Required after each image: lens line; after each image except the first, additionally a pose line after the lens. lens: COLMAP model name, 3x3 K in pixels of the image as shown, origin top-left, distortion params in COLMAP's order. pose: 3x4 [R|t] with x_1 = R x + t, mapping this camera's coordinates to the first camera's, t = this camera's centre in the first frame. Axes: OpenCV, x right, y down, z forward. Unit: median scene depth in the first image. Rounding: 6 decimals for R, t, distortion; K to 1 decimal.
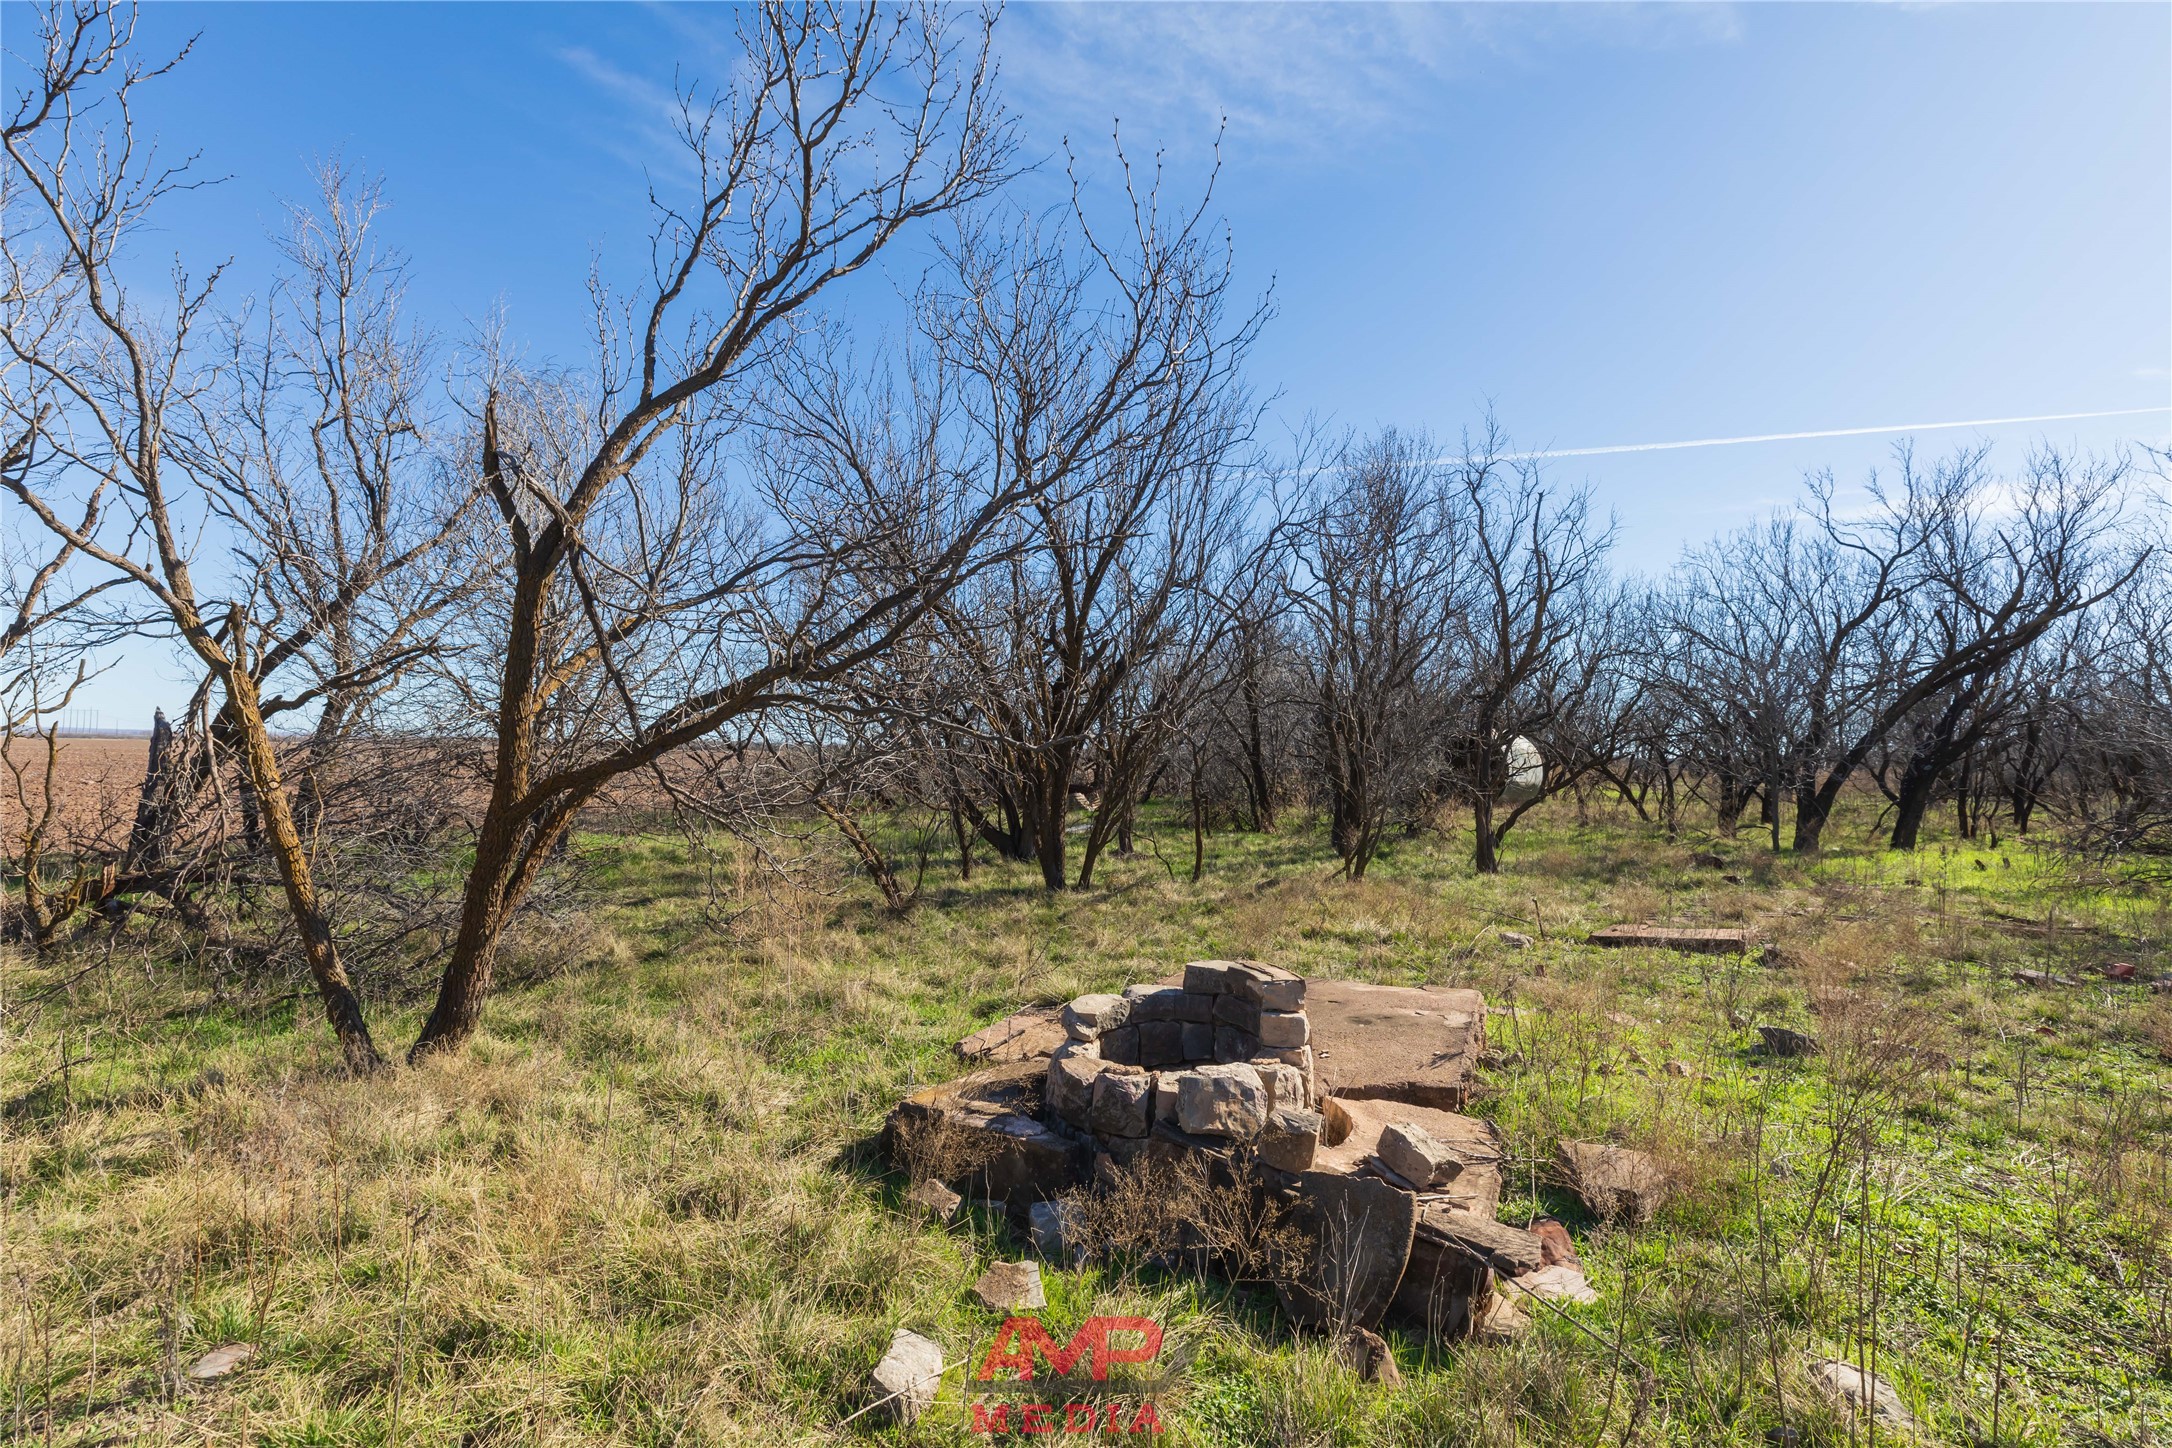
lens RADIAL K [[940.4, 0, 1086.0], [0, 940.4, 724.0], [0, 0, 1]] dist [0.000657, 0.000118]
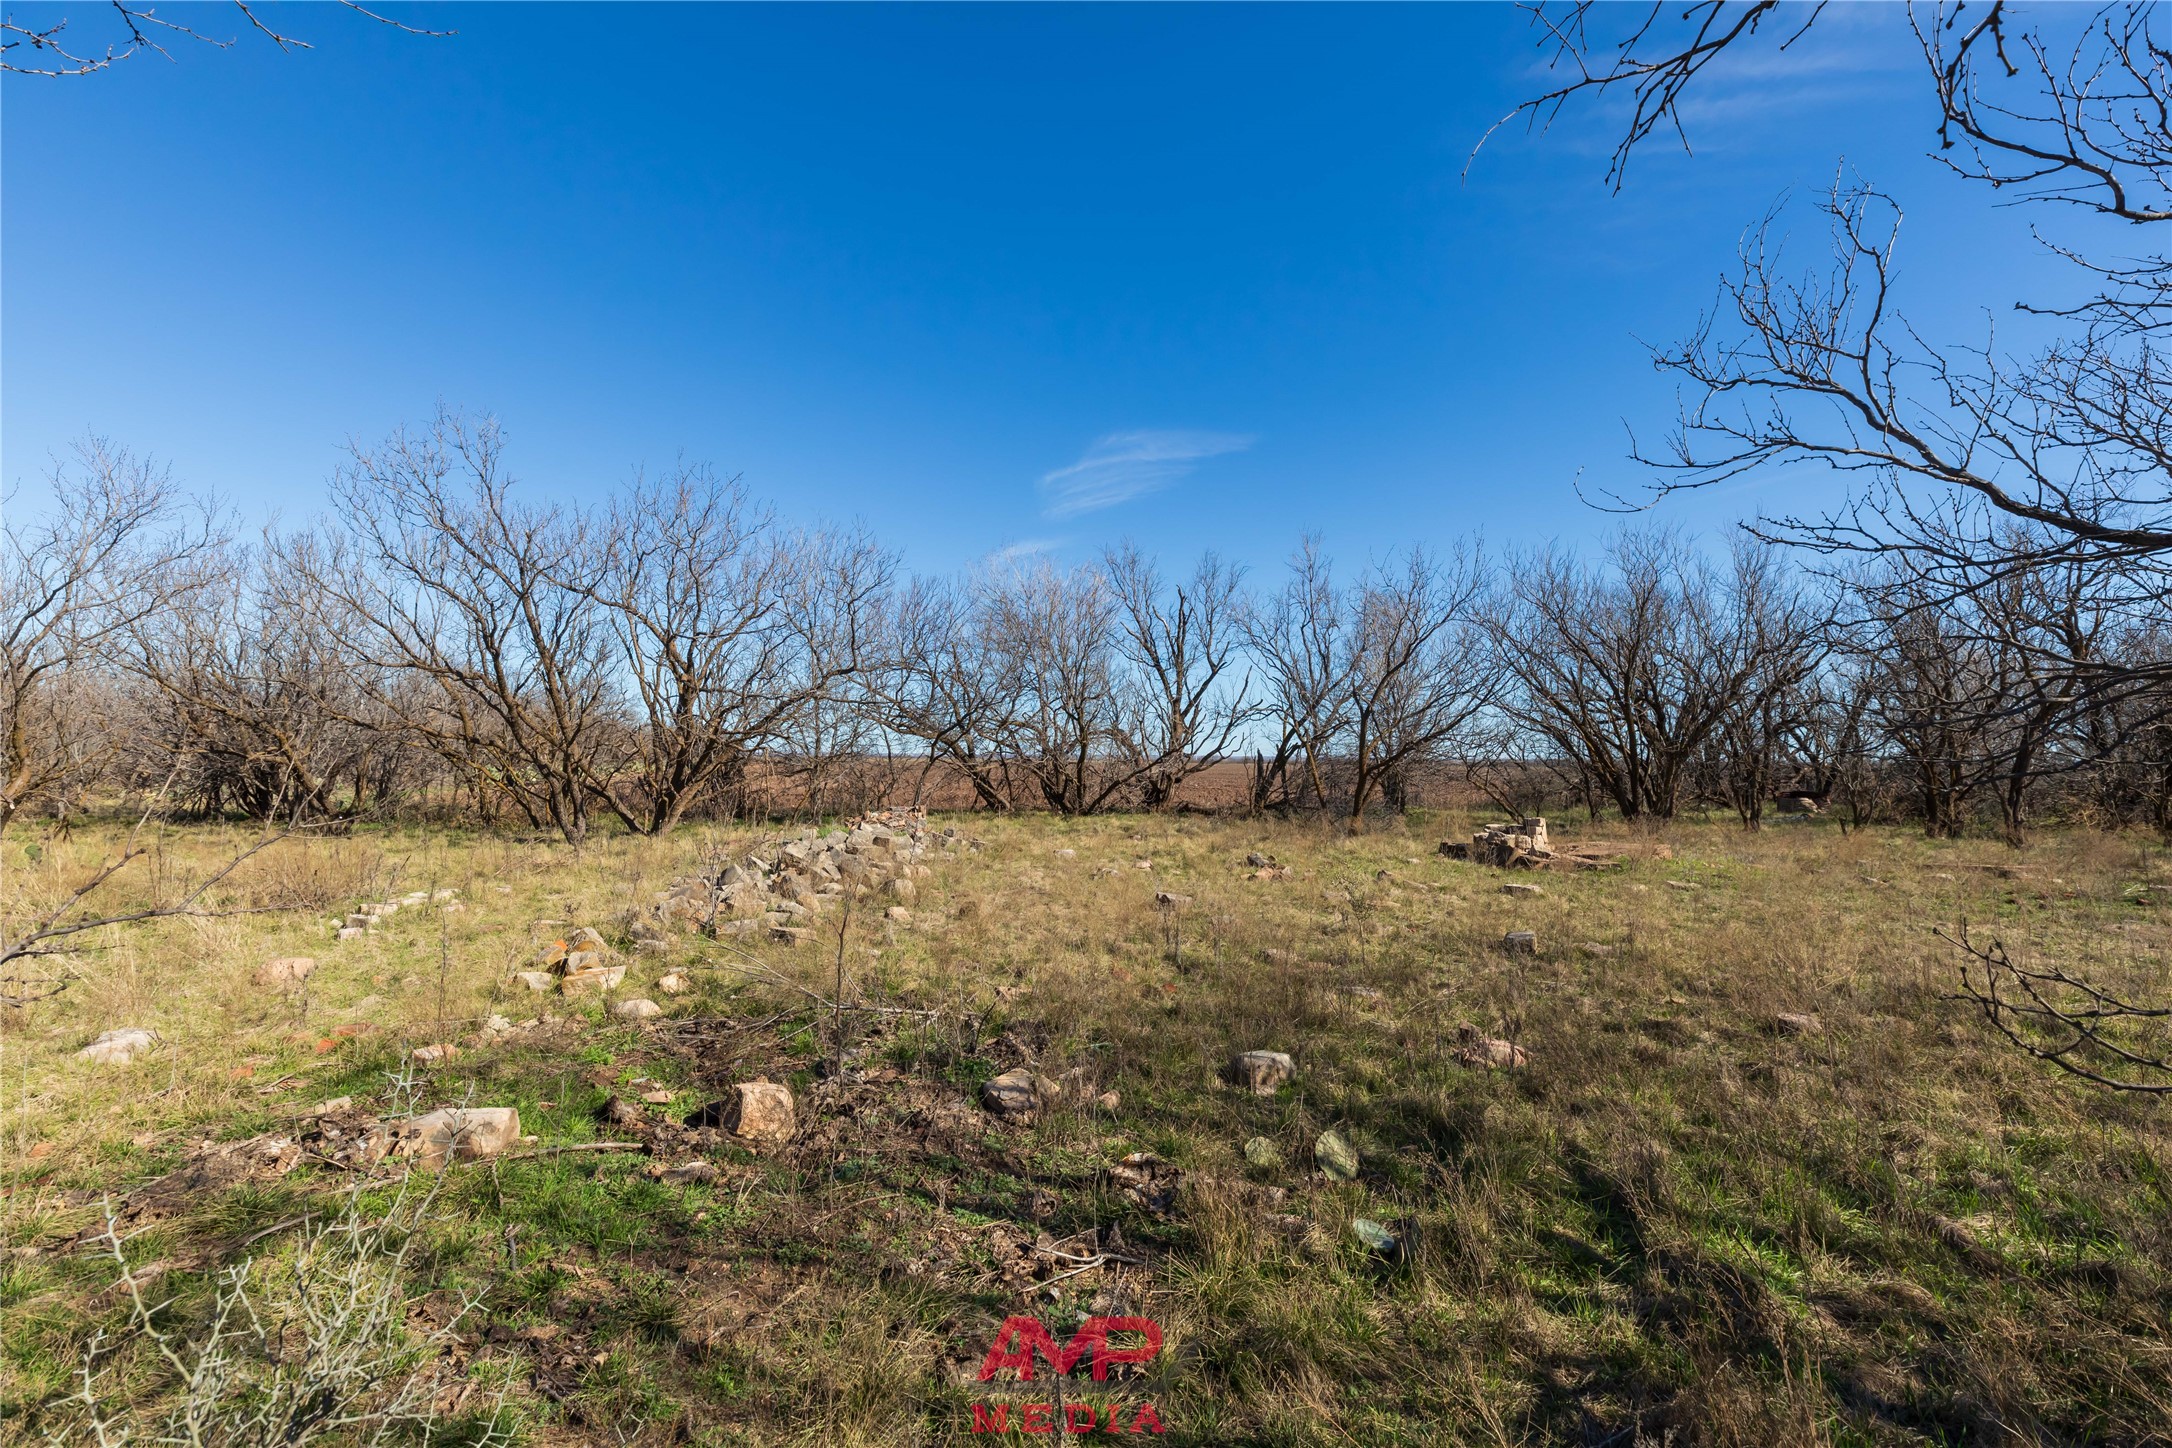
lens RADIAL K [[940.4, 0, 1086.0], [0, 940.4, 724.0], [0, 0, 1]] dist [0.000657, 0.000118]
pose [[0.632977, -0.044843, -0.772871, 0.701980], [0.031406, 0.998987, -0.032241, -0.014822], [0.773533, -0.003865, 0.633744, -0.986306]]
